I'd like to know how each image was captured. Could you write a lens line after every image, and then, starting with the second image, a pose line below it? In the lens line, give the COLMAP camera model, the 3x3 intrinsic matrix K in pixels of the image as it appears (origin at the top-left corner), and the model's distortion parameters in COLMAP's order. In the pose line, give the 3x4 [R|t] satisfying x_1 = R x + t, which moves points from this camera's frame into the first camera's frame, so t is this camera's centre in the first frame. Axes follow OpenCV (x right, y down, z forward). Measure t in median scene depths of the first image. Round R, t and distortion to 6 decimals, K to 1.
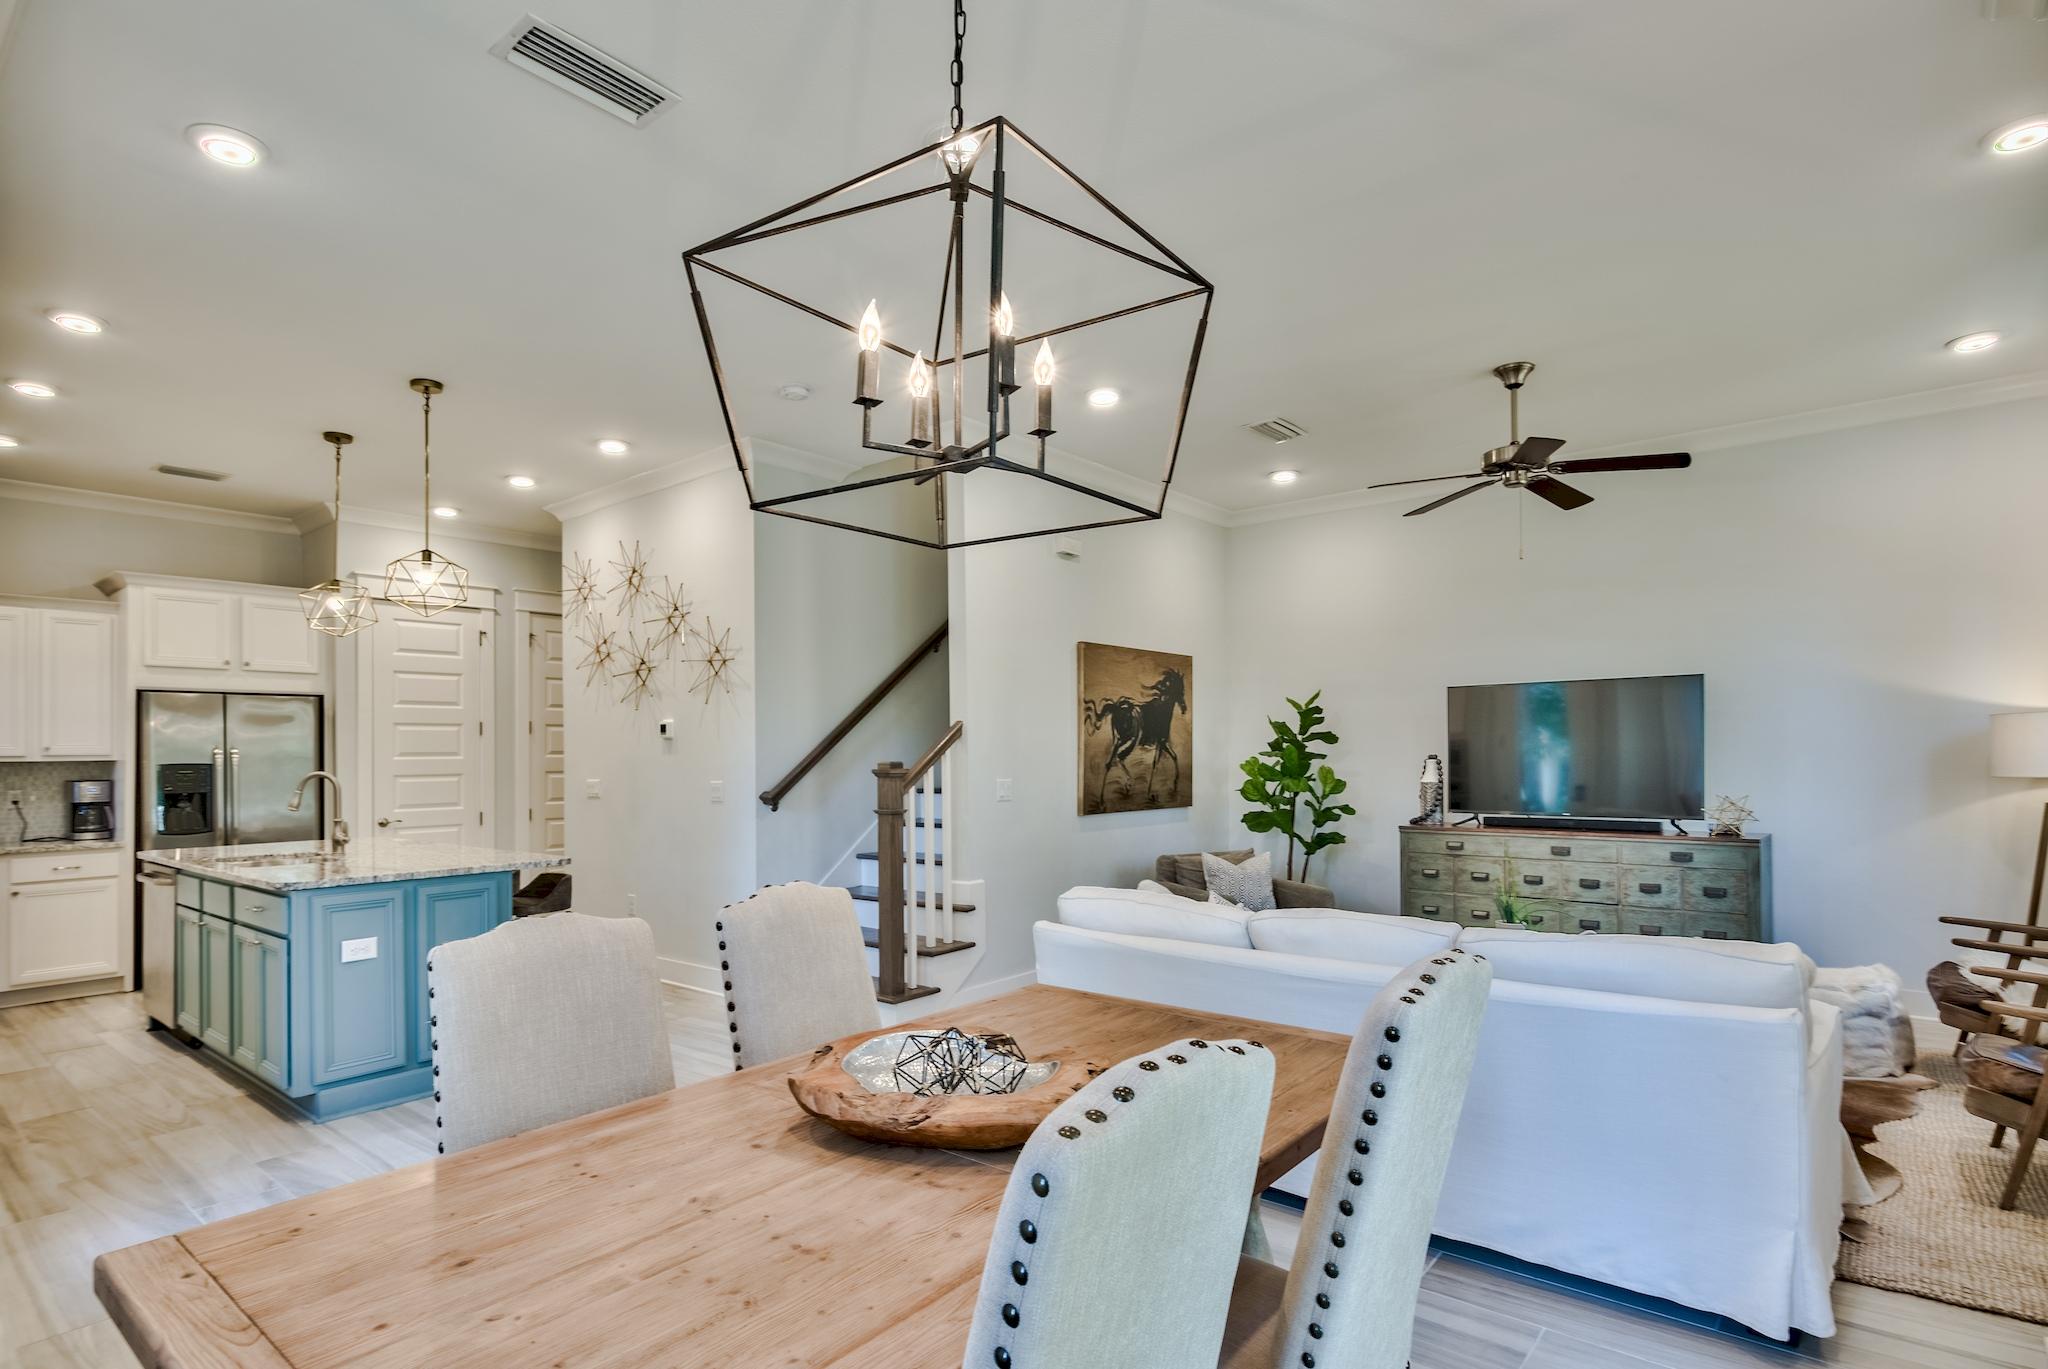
lens RADIAL K [[1009.1, 0, 993.3], [0, 1009.1, 747.9], [0, 0, 1]] dist [-0.004715, 0.000285]
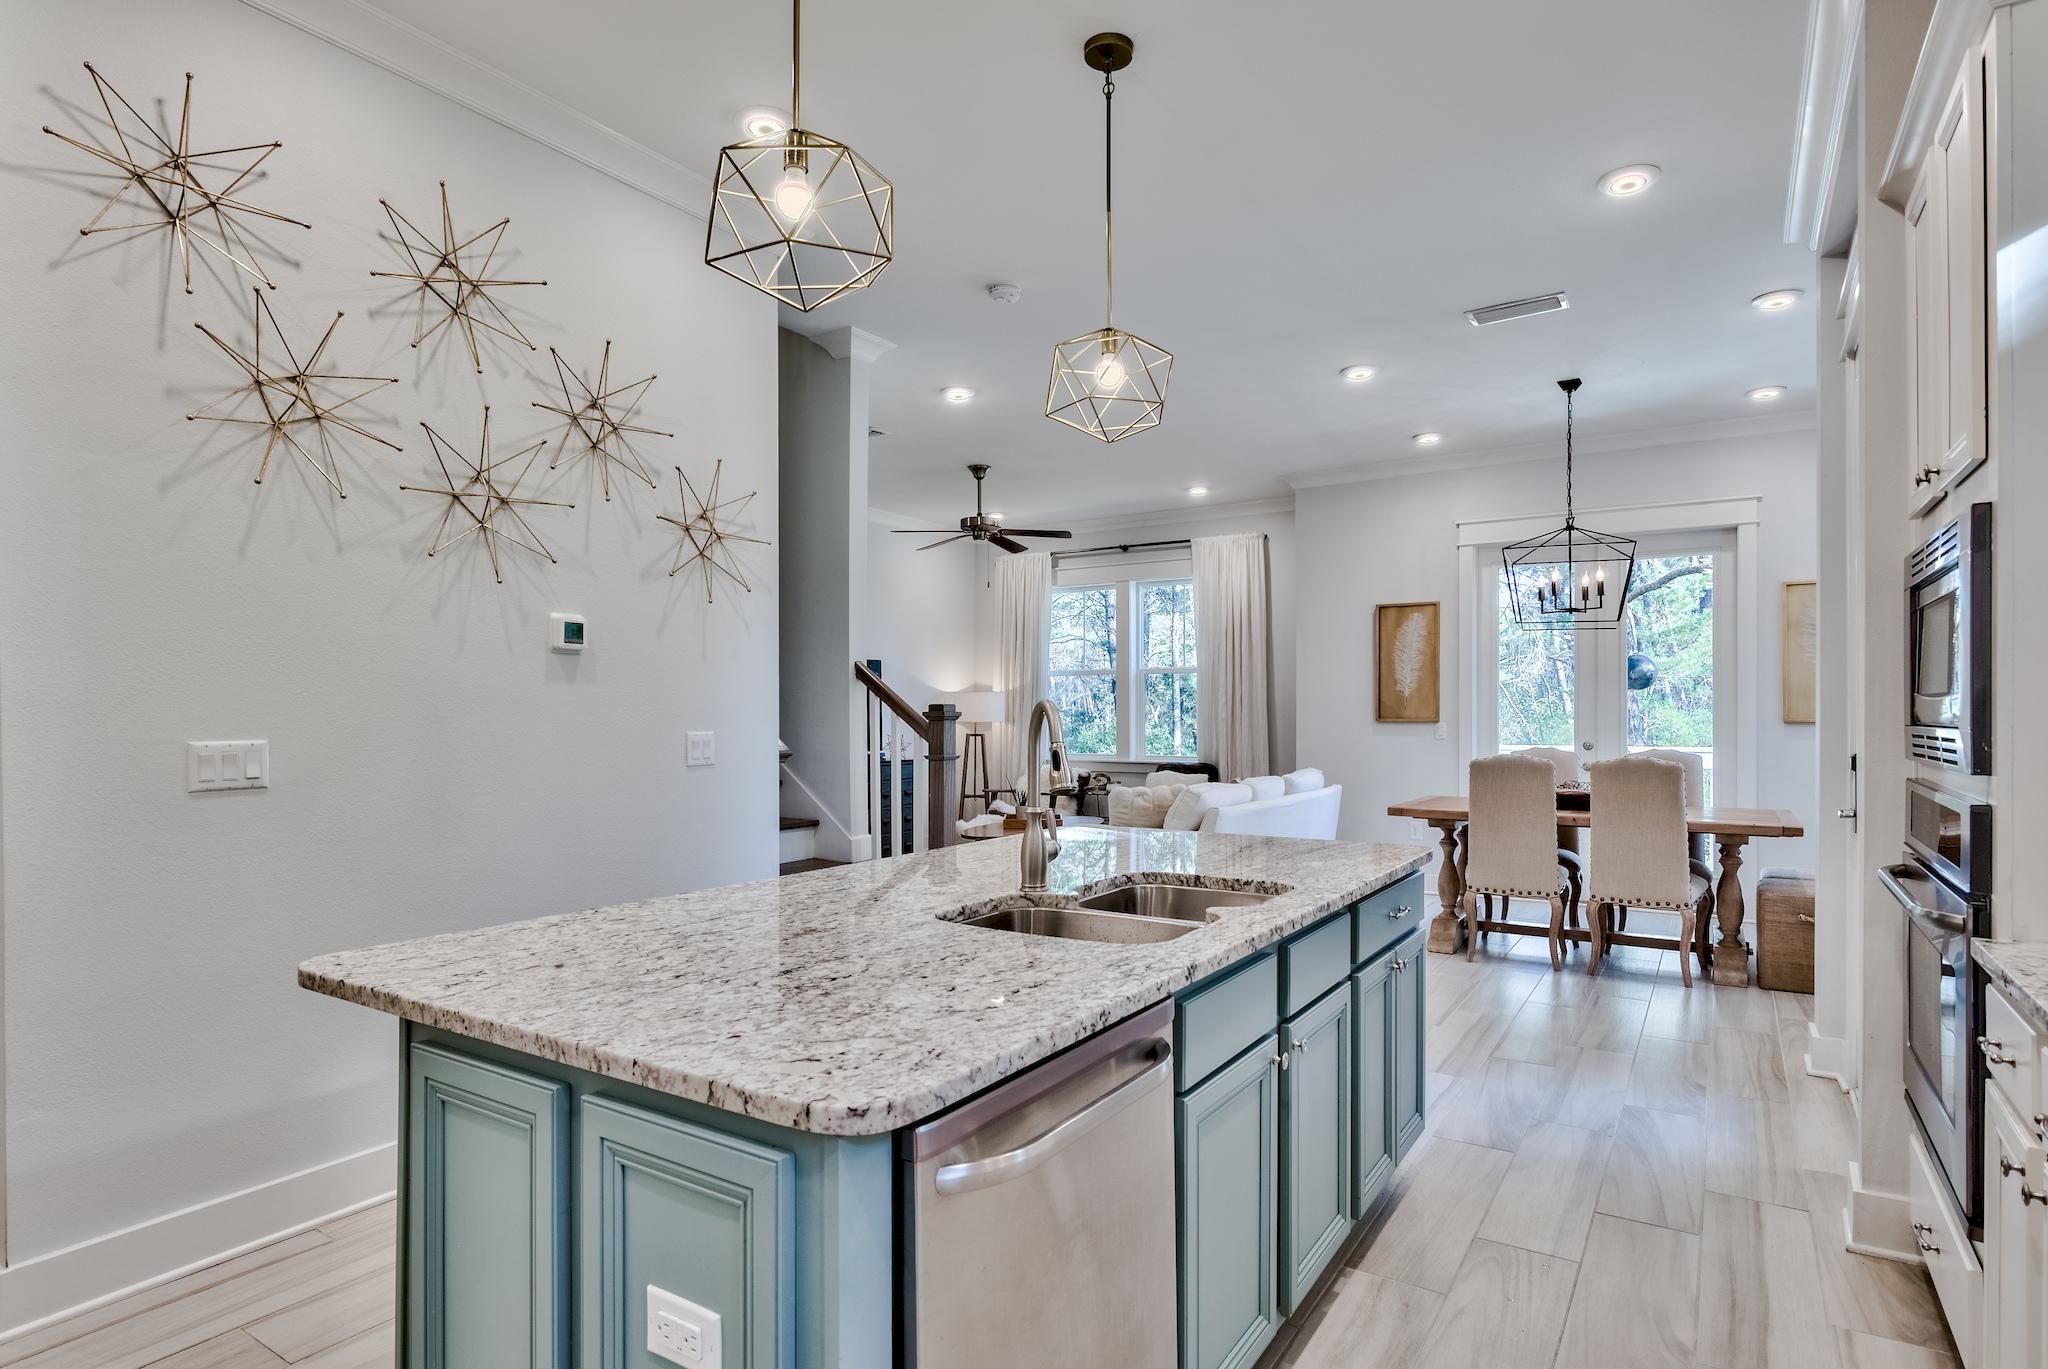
lens RADIAL K [[1059.1, 0, 1031.1], [0, 1059.1, 717.4], [0, 0, 1]] dist [0.012802, -0.006563]
pose [[-0.114461, 0.007019, 0.993403, -0.886802], [-0.005289, 0.999957, -0.007674, 0.026769], [-0.993414, -0.006133, -0.114418, 0.841913]]
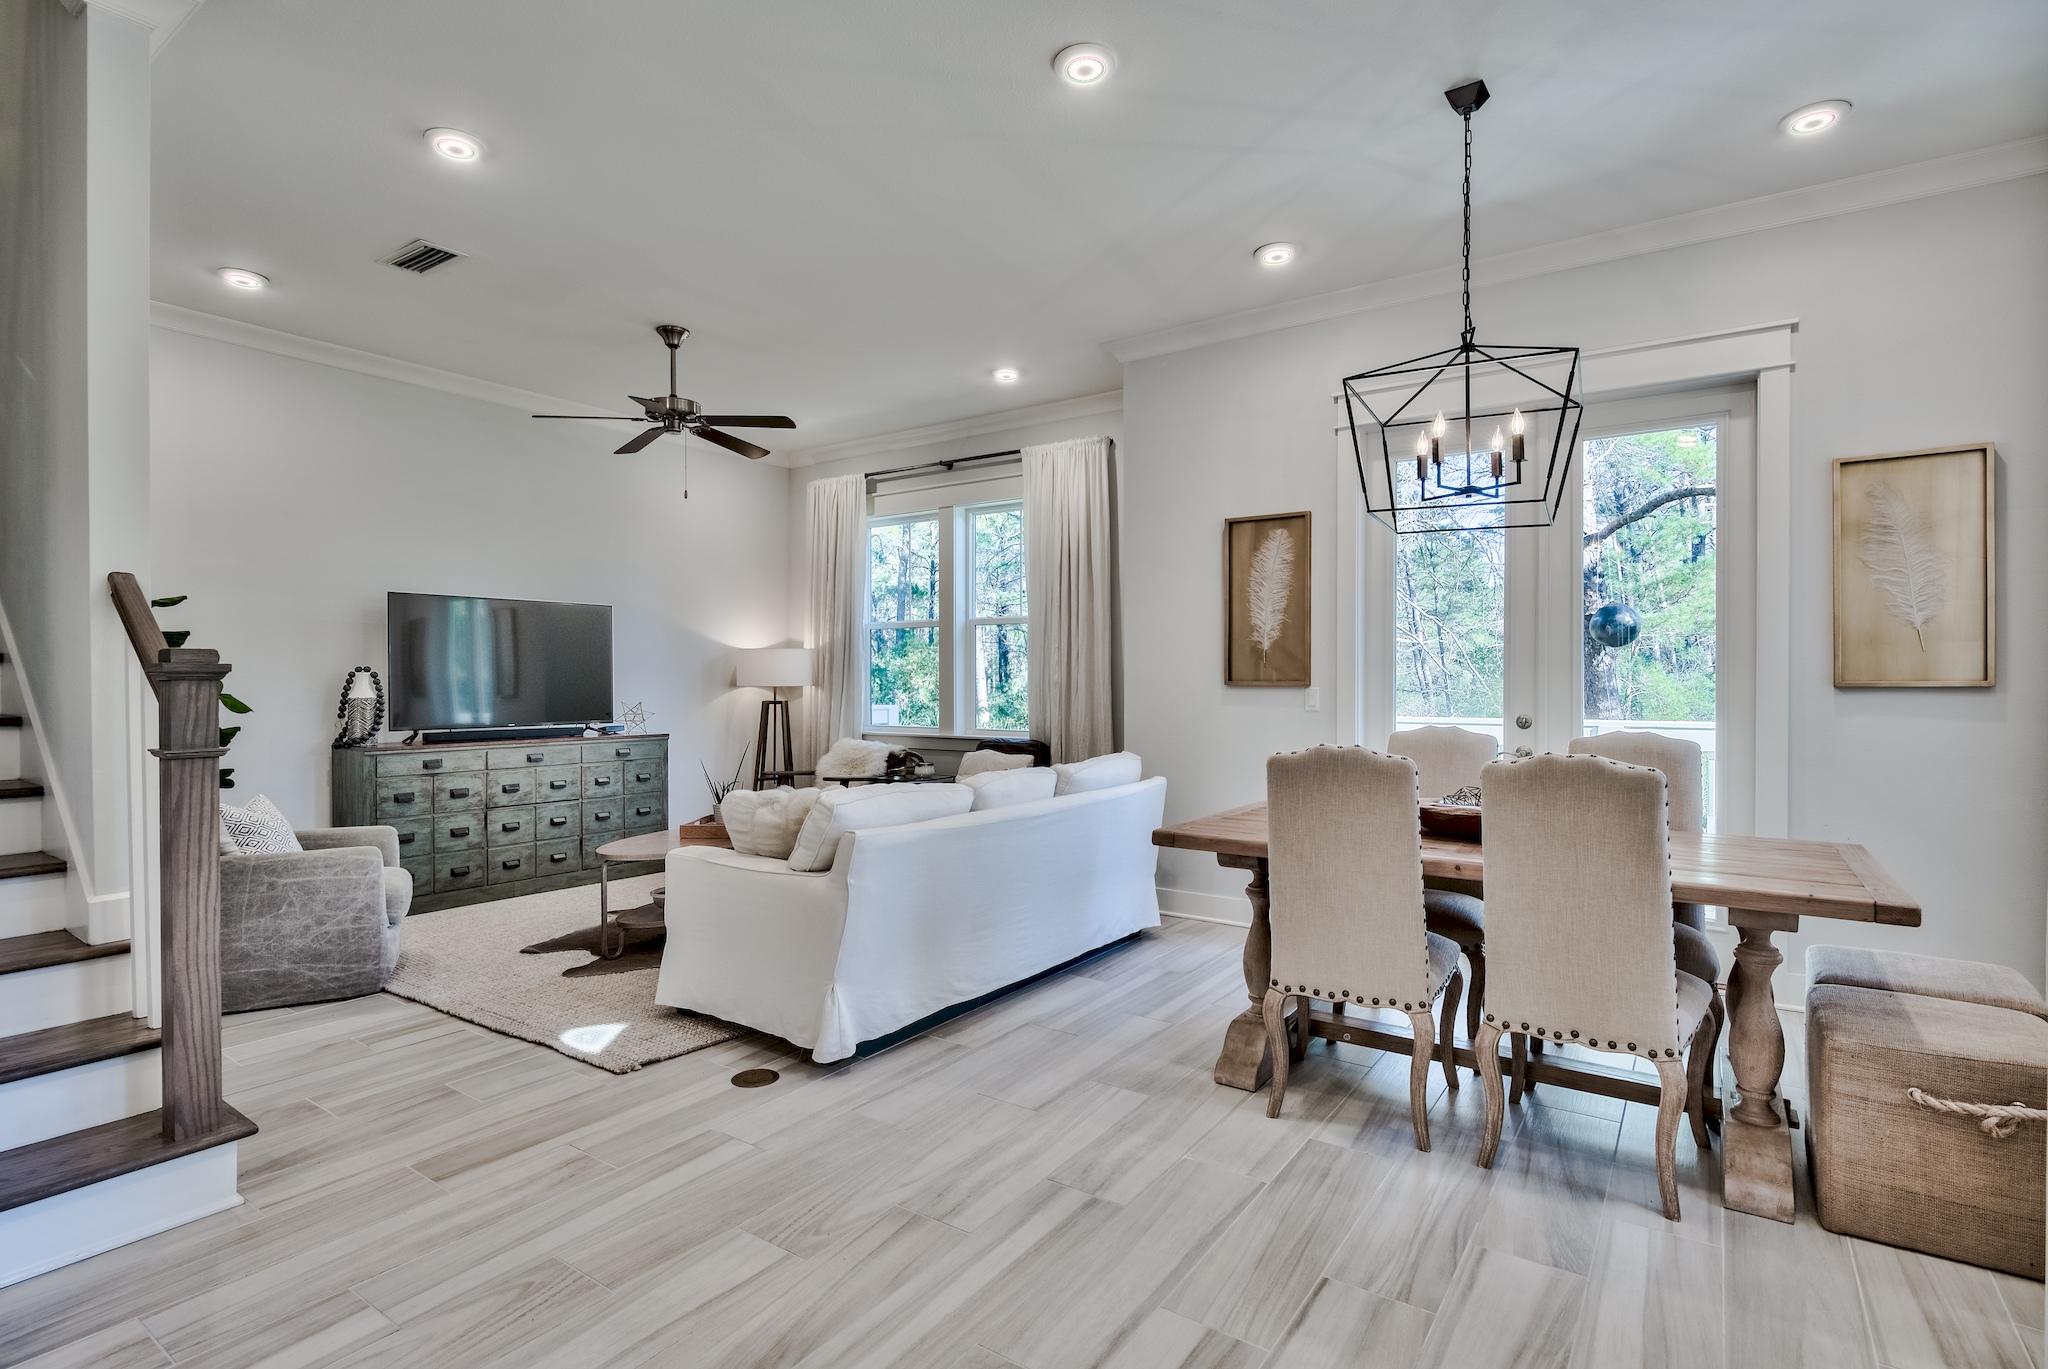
lens RADIAL K [[1009.1, 0, 1009.8], [0, 1009.1, 685.0], [0, 0, 1]] dist [-0.004715, 0.000285]
pose [[-0.080301, 0.005120, 0.996758, -0.494346], [-0.005845, 0.999967, -0.005608, 0.025037], [-0.996754, -0.006277, -0.080268, 0.529365]]
